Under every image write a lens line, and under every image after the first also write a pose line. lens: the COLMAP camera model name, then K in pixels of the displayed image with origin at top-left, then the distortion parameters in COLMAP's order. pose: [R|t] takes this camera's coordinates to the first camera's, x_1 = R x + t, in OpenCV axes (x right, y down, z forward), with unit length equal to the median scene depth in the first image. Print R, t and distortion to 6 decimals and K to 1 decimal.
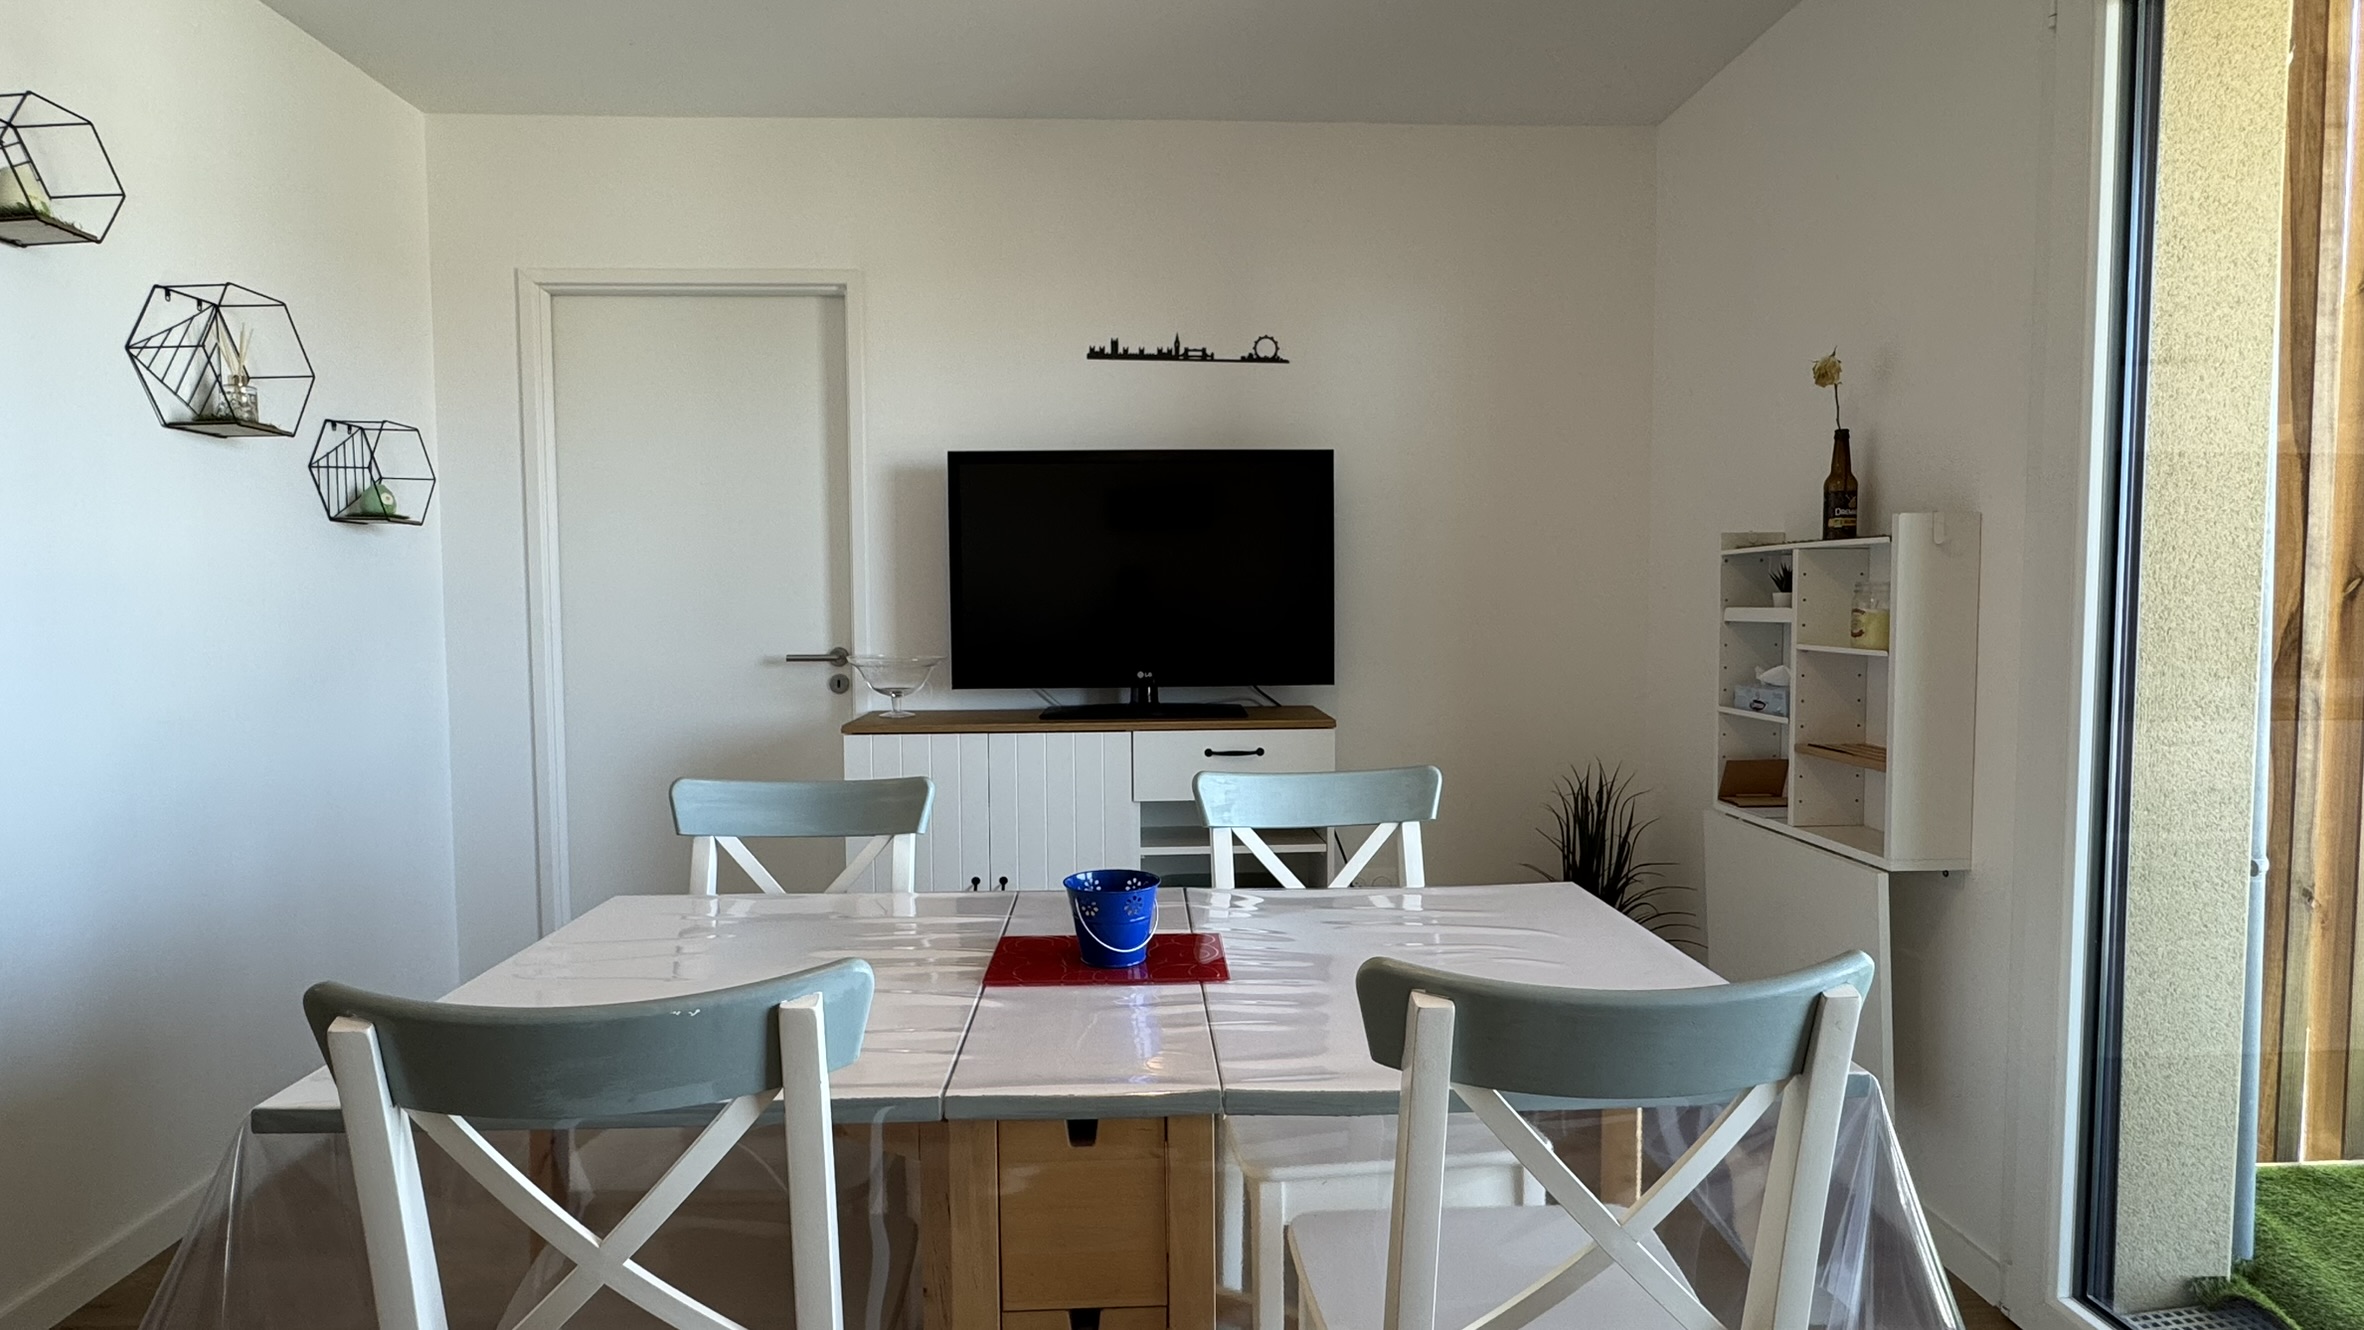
lens RADIAL K [[1228.5, 0, 1179.0], [0, 1228.5, 654.7], [0, 0, 1]] dist [-0.000572, 0.000549]
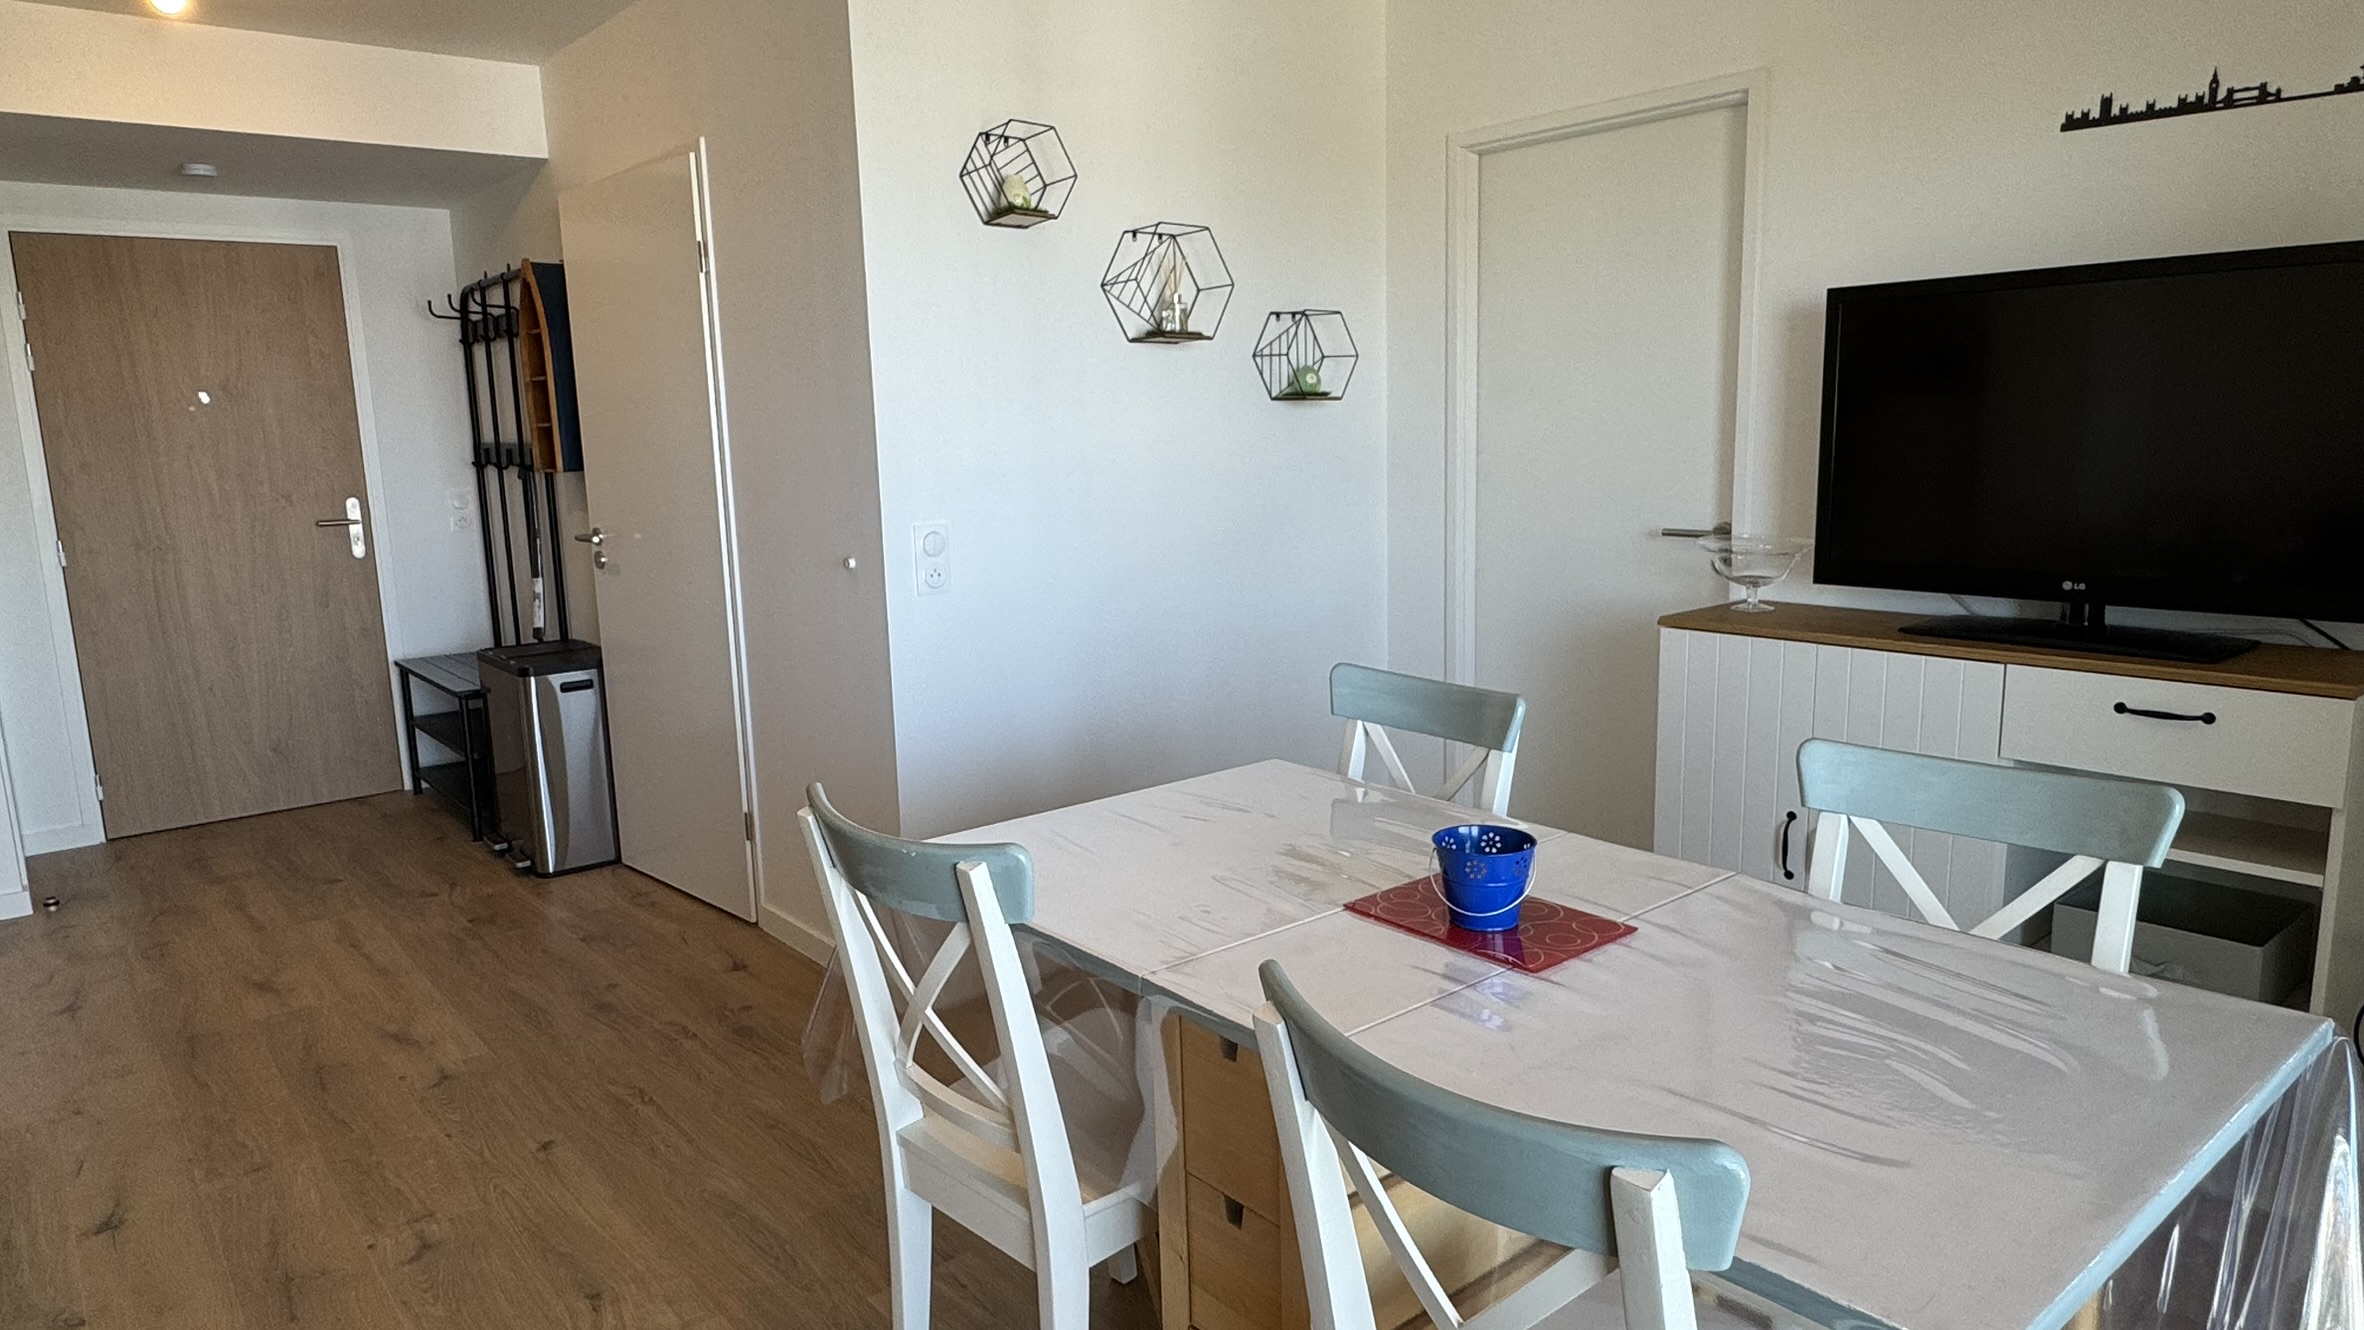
lens RADIAL K [[1437.4, 0, 1175.4], [0, 1437.4, 658.9], [0, 0, 1]] dist [0.002948, 0.002597]
pose [[0.599336, 0.125699, -0.790567, 0.327011], [-0.015862, 0.989265, 0.145267, -0.055104], [0.800341, -0.074524, 0.594896, 0.078261]]
